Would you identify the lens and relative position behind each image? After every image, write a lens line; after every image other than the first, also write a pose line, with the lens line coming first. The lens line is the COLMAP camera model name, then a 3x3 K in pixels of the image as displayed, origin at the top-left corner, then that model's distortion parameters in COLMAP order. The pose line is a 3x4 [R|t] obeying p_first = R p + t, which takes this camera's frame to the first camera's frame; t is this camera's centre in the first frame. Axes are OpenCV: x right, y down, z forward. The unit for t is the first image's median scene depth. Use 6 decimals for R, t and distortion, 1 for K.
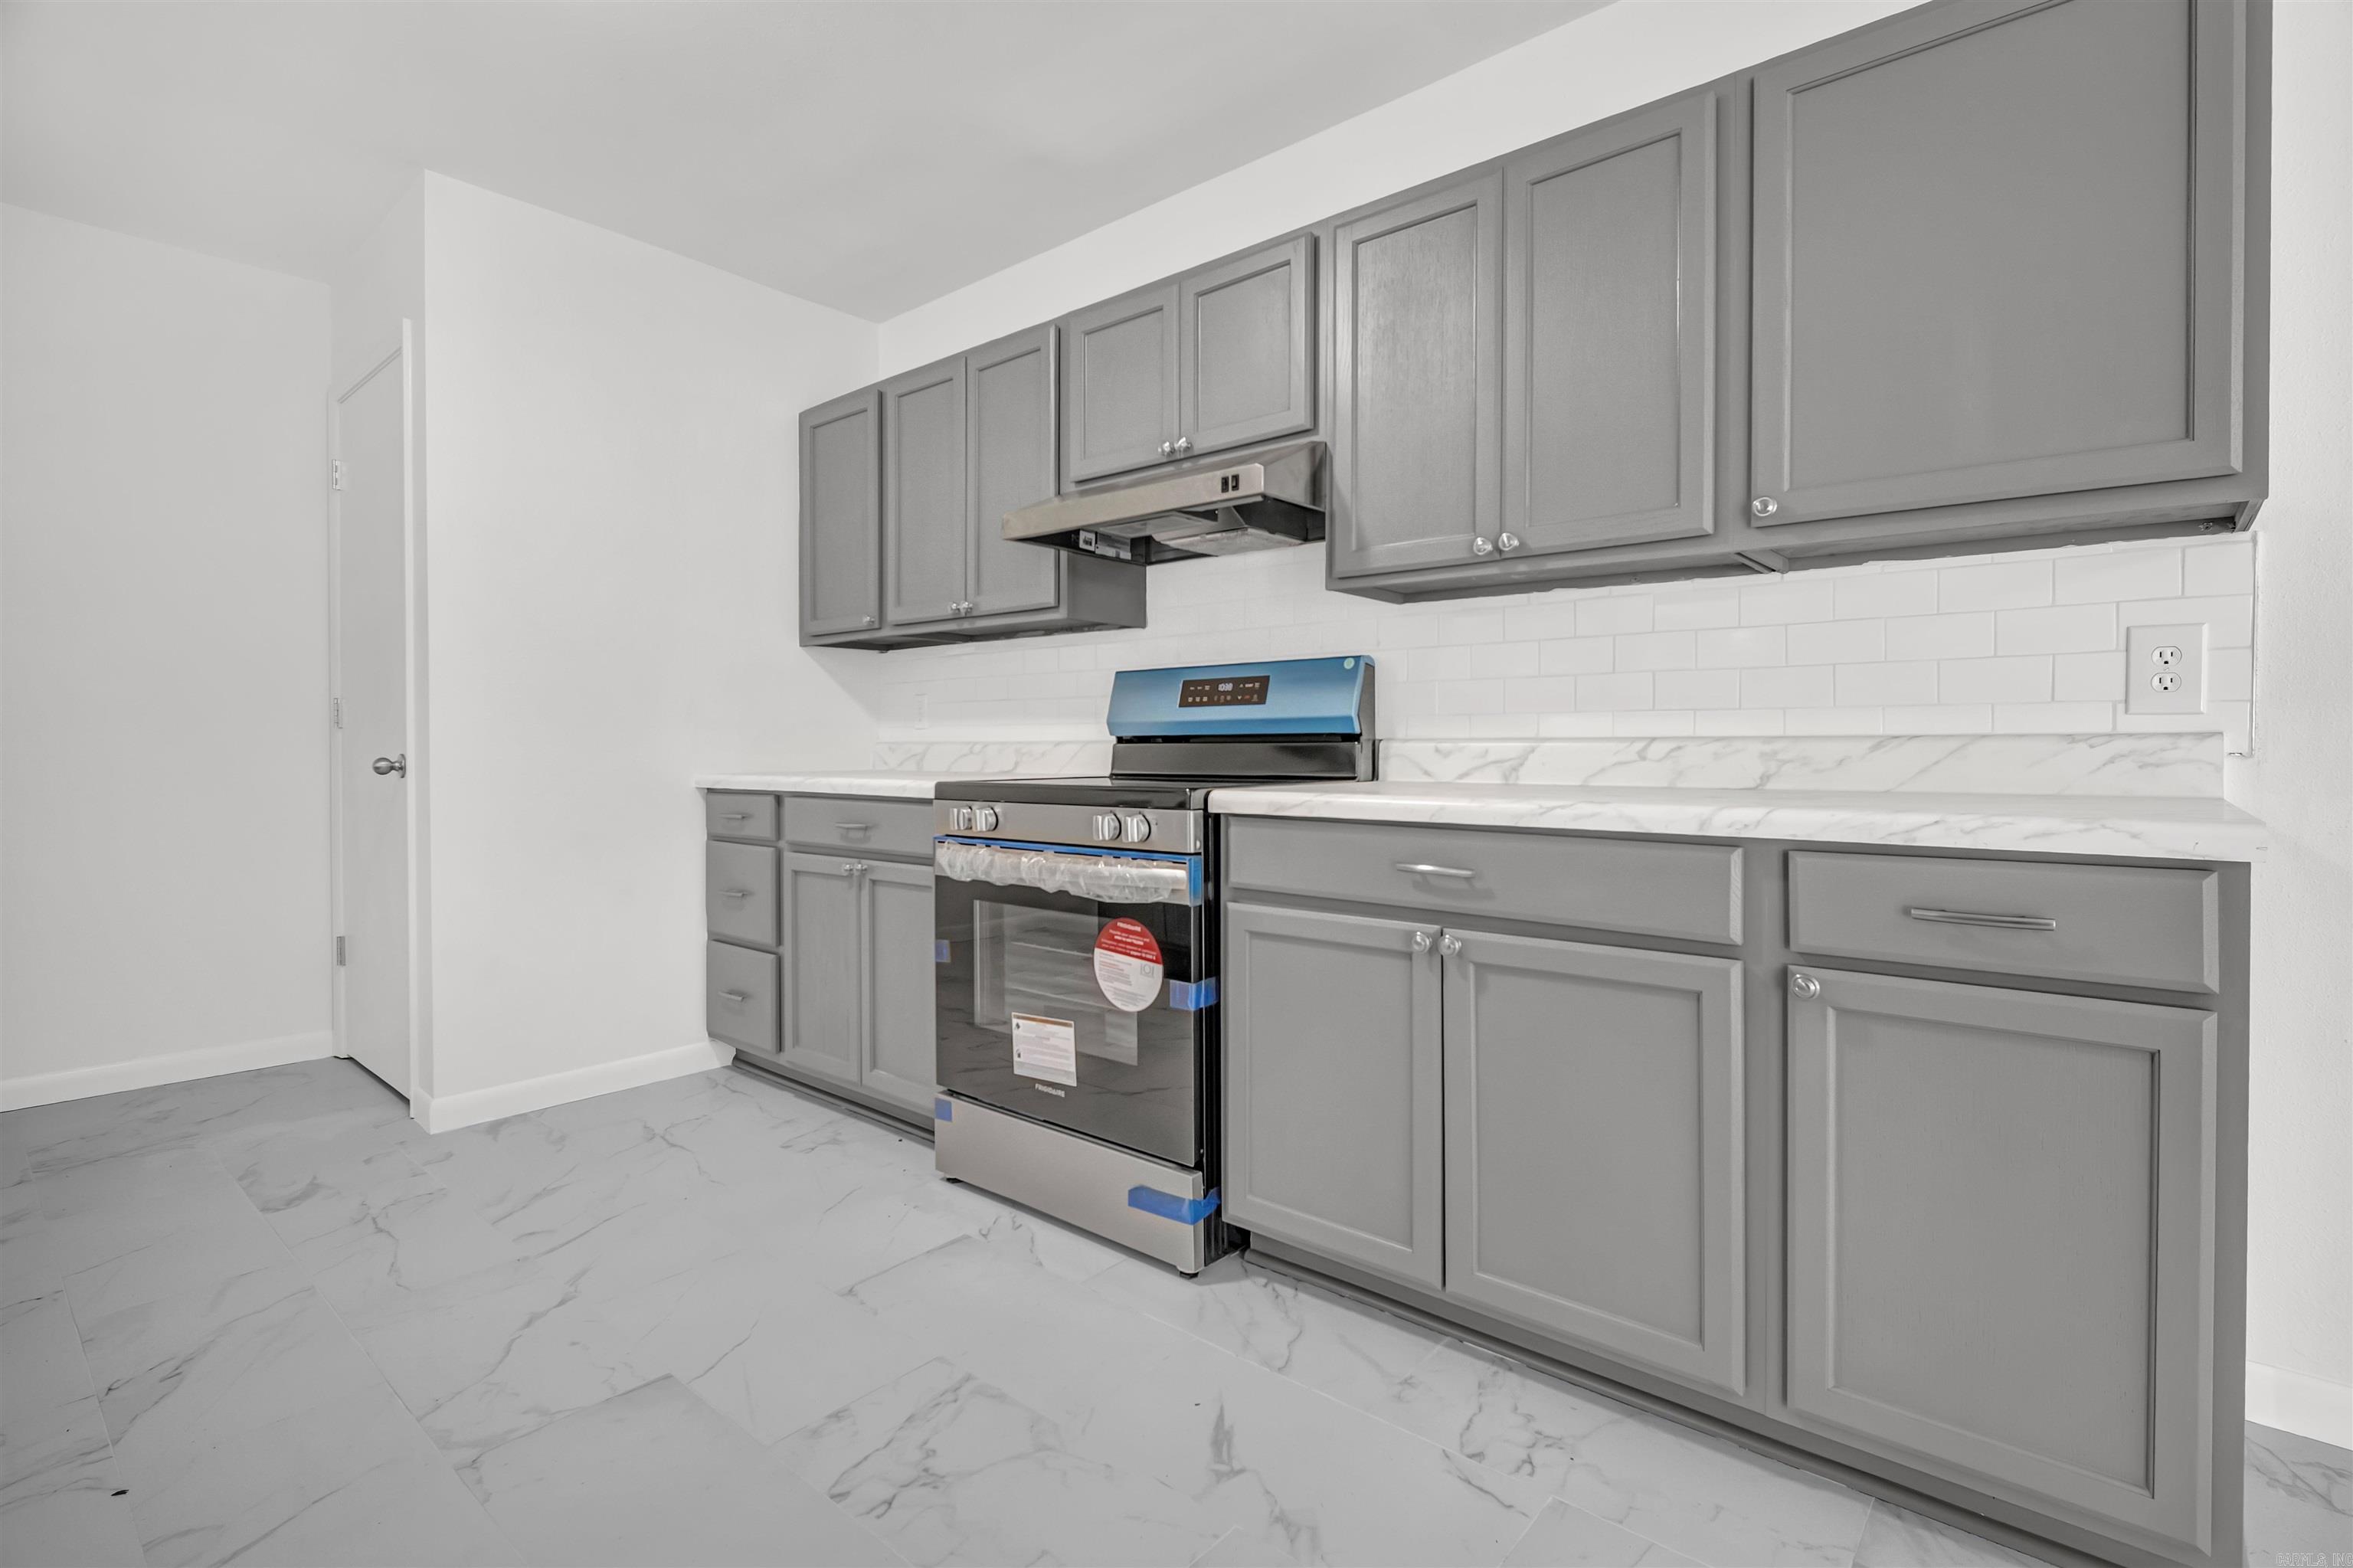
lens RADIAL K [[1062.8, 0, 1172.4], [0, 1062.8, 746.1], [0, 0, 1]] dist [-0.010883, 0.000404]
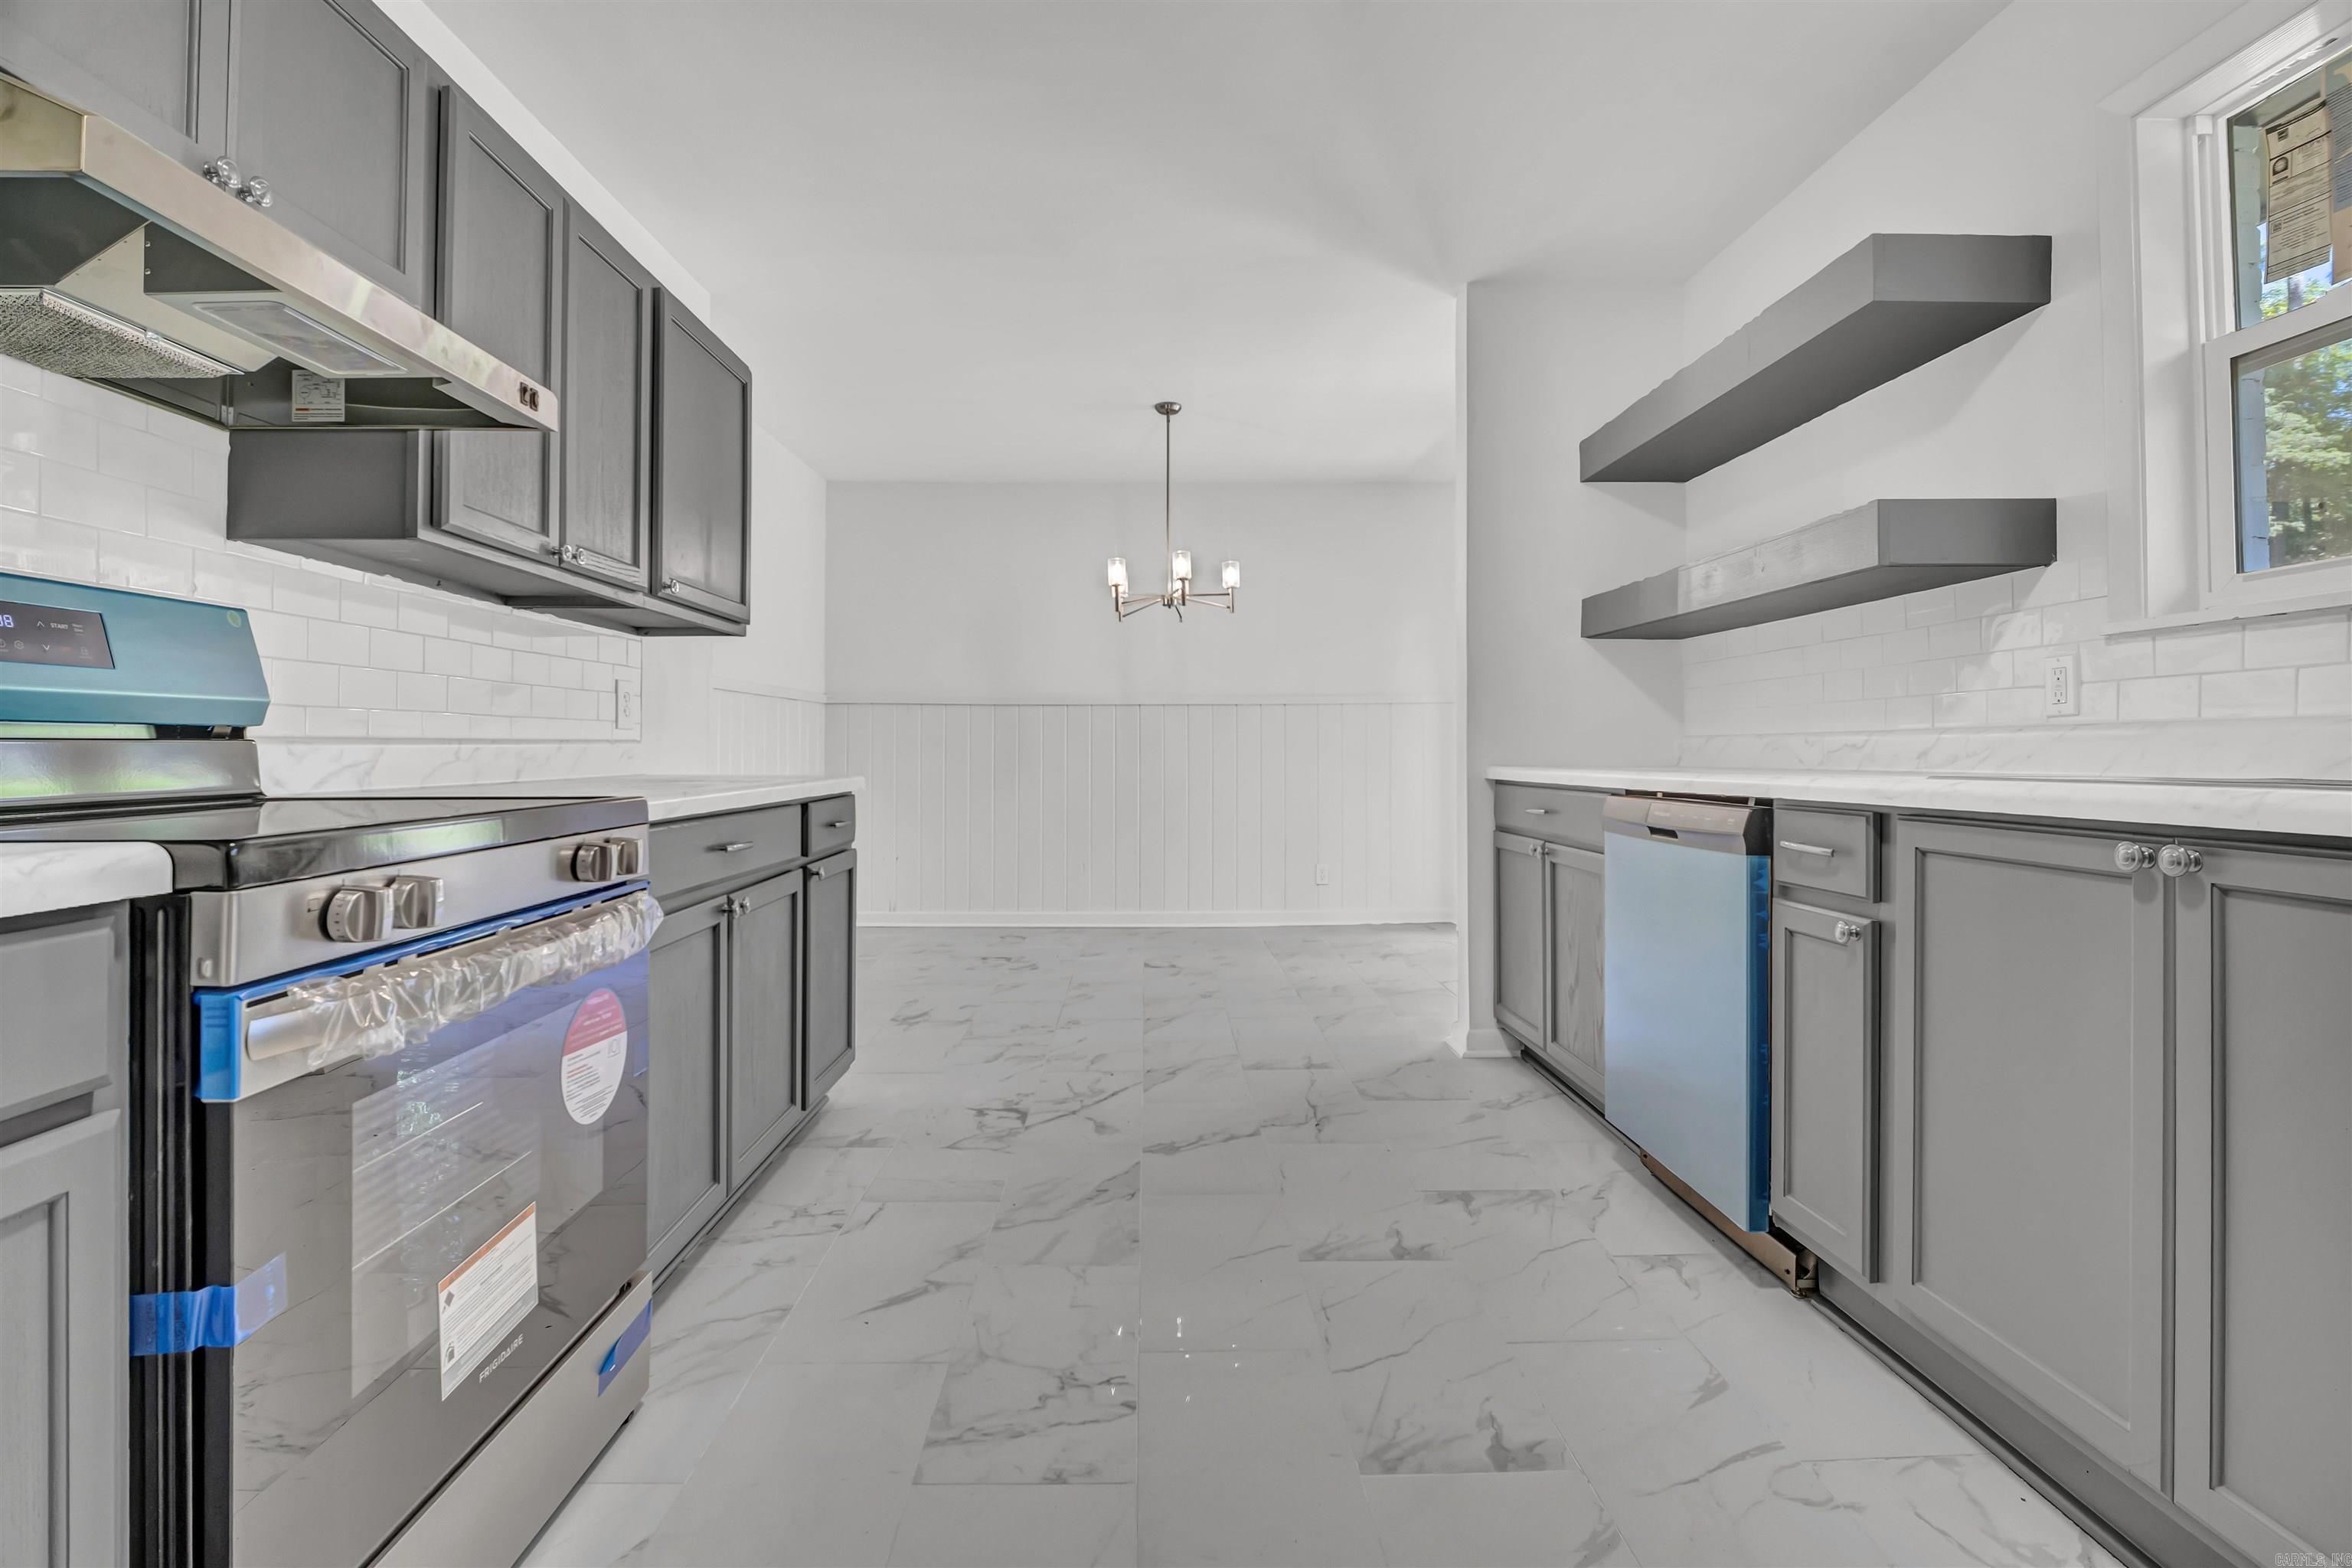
lens RADIAL K [[1062.3, 0, 1171.9], [0, 1062.3, 746.1], [0, 0, 1]] dist [-0.010883, 0.000404]
pose [[-0.660244, 0.002497, 0.751047, -1.015913], [-0.000659, 0.999992, -0.003904, 0.002874], [-0.751051, -0.003073, -0.660237, 1.452518]]
